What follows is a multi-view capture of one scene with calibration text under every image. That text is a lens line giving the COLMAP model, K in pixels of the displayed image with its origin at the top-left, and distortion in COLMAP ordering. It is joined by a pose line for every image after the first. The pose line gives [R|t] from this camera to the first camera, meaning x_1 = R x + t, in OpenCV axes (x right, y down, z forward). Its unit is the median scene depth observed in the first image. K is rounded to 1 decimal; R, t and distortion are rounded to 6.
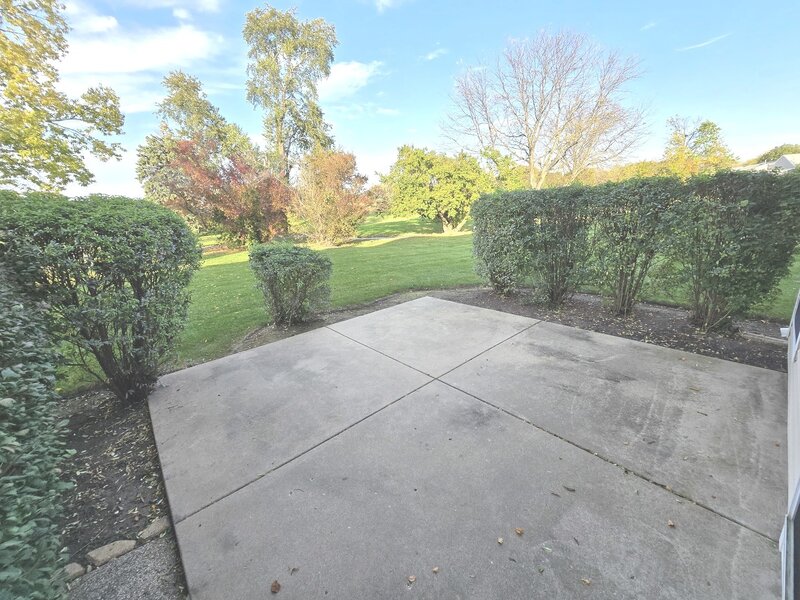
lens RADIAL K [[330.1, 0, 405.4], [0, 330.1, 287.6], [0, 0, 1]] dist [0.000549, 0.000247]
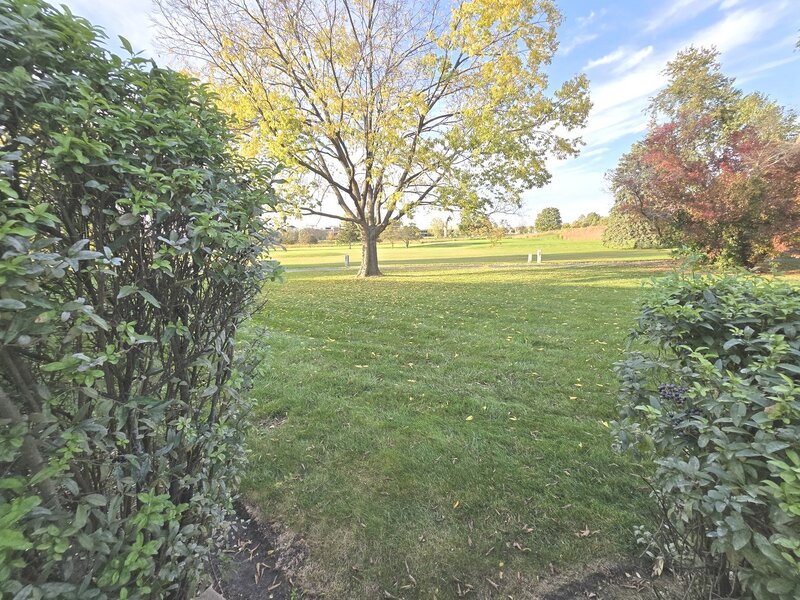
lens RADIAL K [[330.1, 0, 405.4], [0, 330.1, 287.6], [0, 0, 1]] dist [0.000549, 0.000247]
pose [[0.347498, 0.192803, -0.917645, -0.090860], [-0.221598, 0.967798, 0.119424, -0.028756], [0.911120, 0.161849, 0.379032, 0.213119]]
